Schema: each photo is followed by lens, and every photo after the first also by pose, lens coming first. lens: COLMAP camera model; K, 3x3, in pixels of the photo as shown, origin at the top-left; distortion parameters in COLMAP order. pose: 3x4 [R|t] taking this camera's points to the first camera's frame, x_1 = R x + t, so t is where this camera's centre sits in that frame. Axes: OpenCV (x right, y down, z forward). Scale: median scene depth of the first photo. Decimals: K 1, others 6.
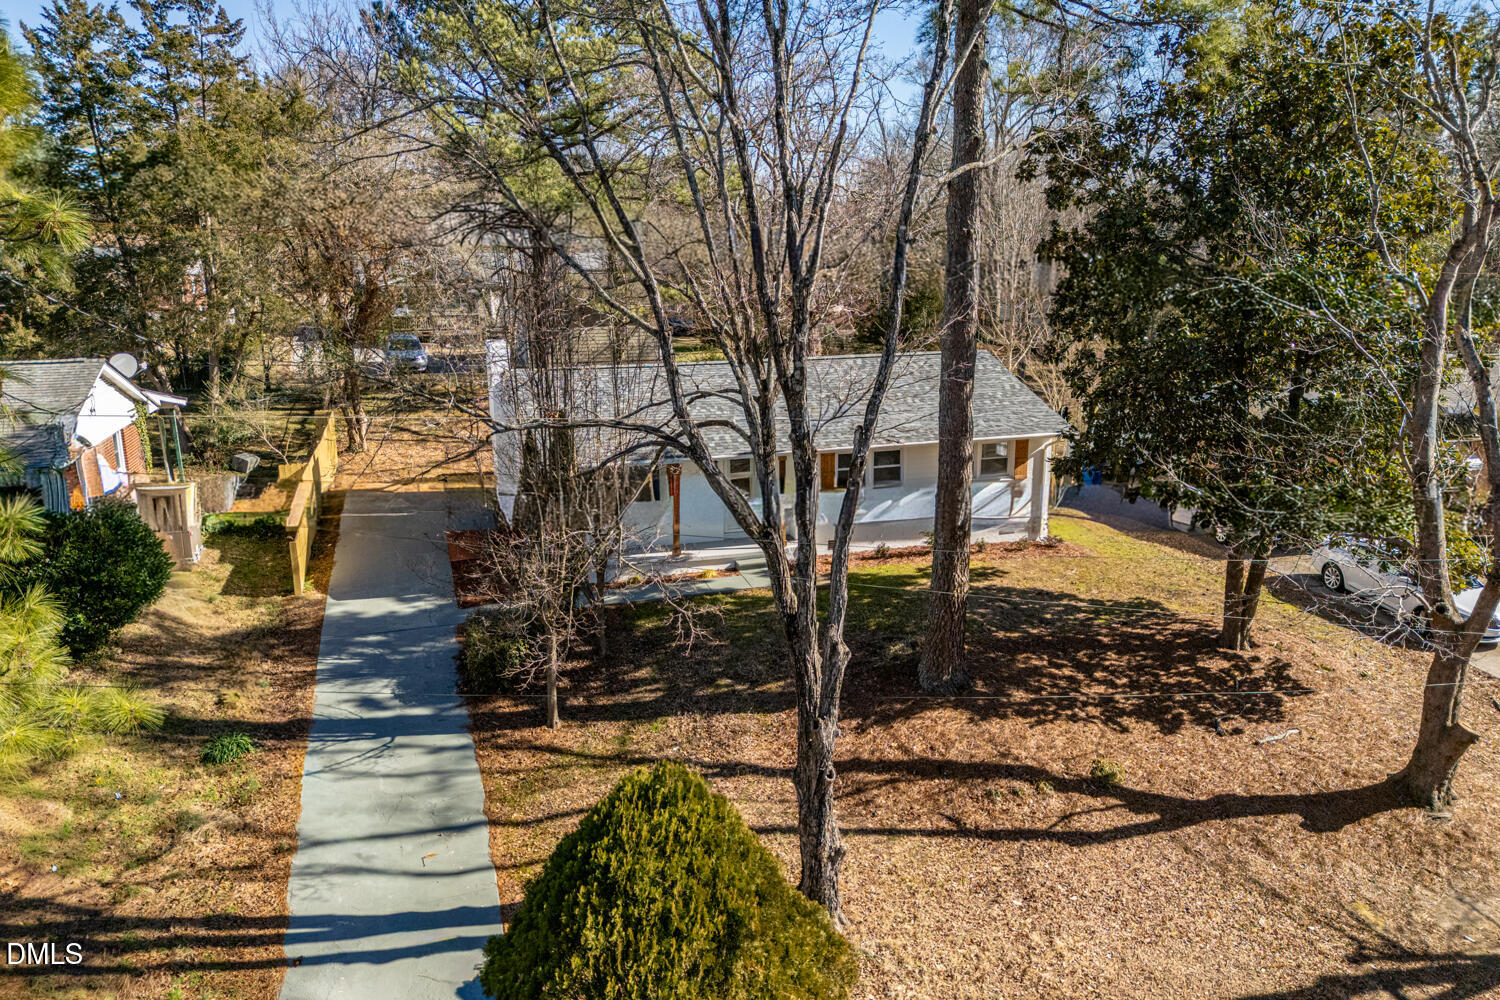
lens RADIAL K [[1064.3, 0, 750.0], [0, 1064.3, 500.0], [0, 0, 1]] dist [0.037864, -0.000889]
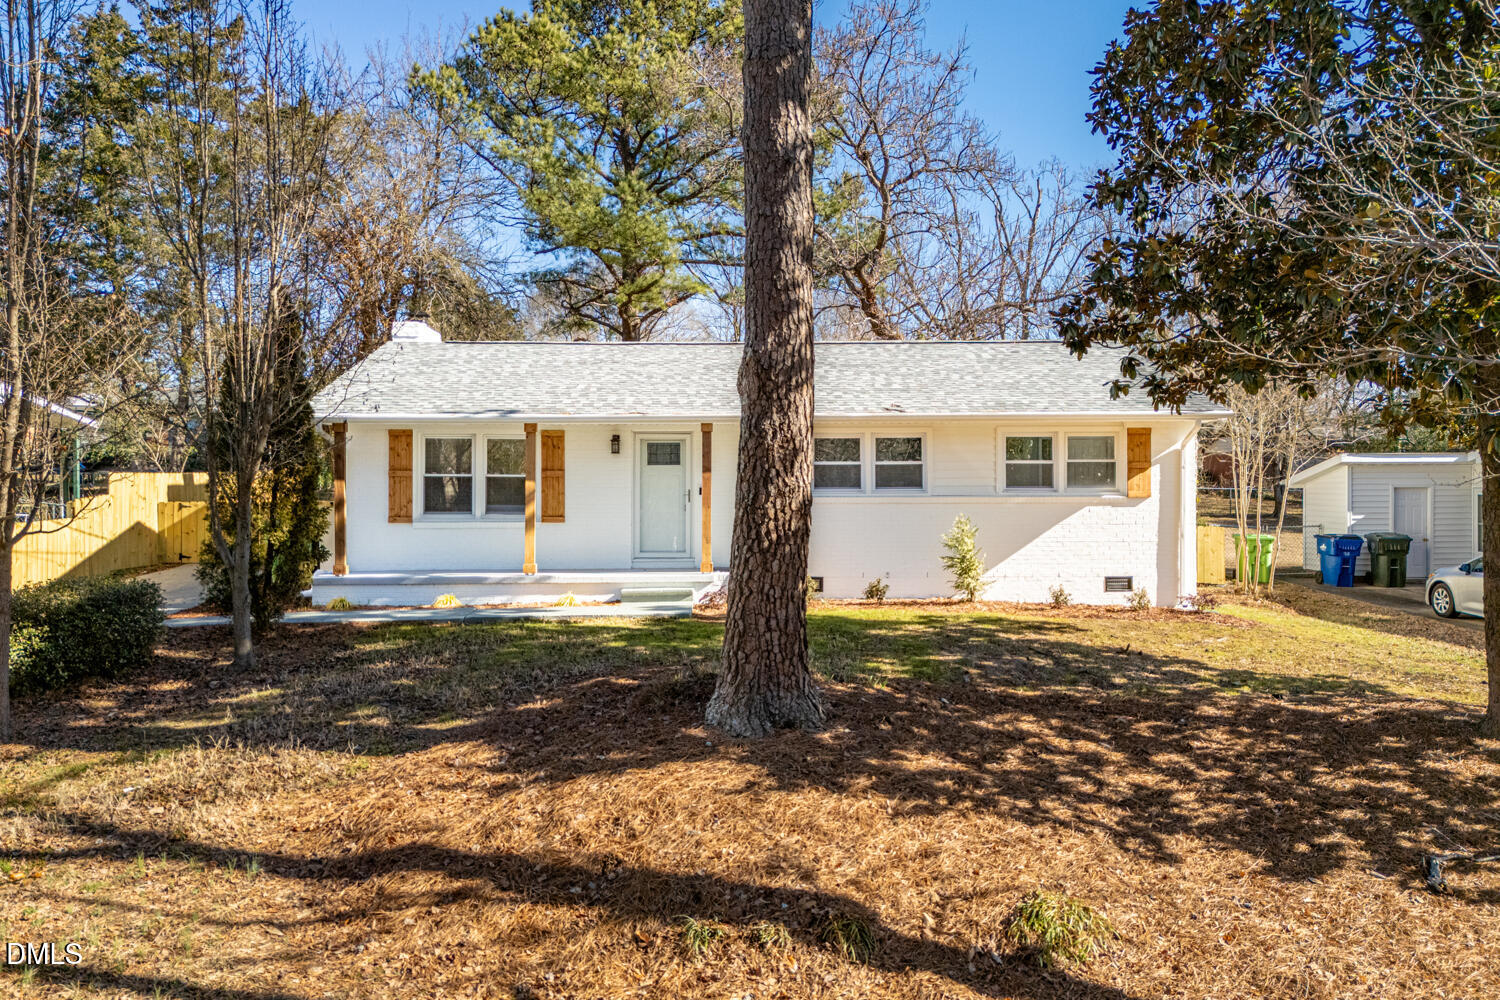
lens RADIAL K [[1089.4, 0, 786.1], [0, 1089.4, 500.7], [0, 0, 1]] dist [0.044685, 0.001951]
pose [[0.968800, 0.003196, -0.247822, 0.303371], [-0.057374, 0.975647, -0.211709, 0.173230], [0.241110, 0.219322, 0.945391, 0.531426]]
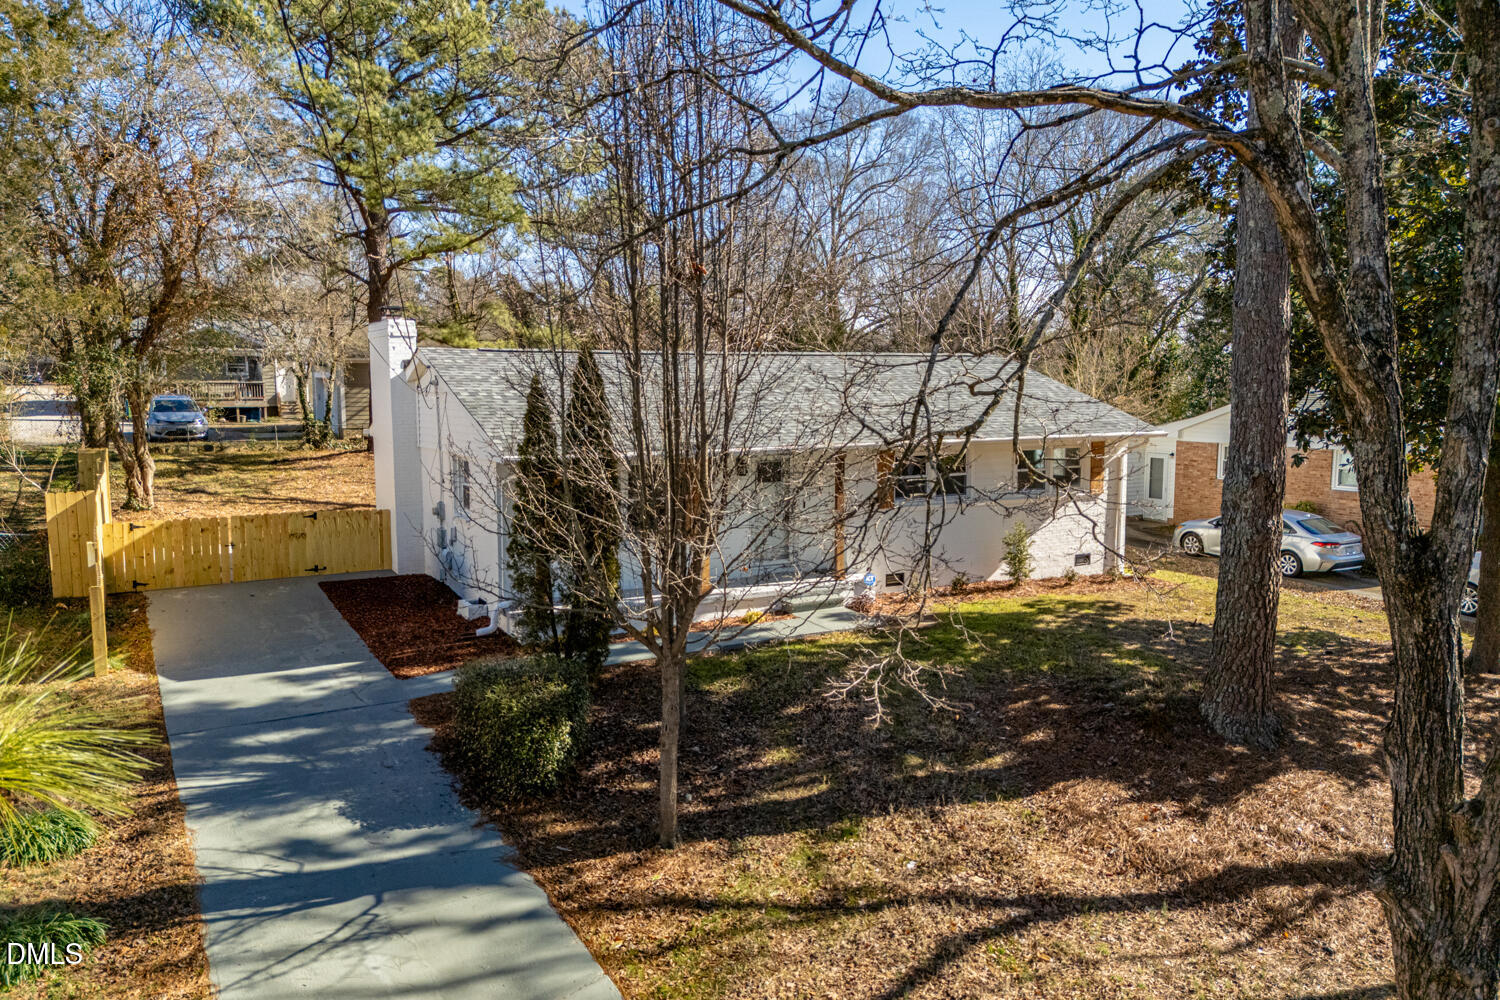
lens RADIAL K [[1064.3, 0, 750.0], [0, 1064.3, 500.0], [0, 0, 1]] dist [0.037864, -0.000889]
pose [[0.973916, -0.021199, 0.225915, -0.248967], [0.048468, 0.992083, -0.115851, 0.089750], [-0.221670, 0.123779, 0.967234, 0.414477]]
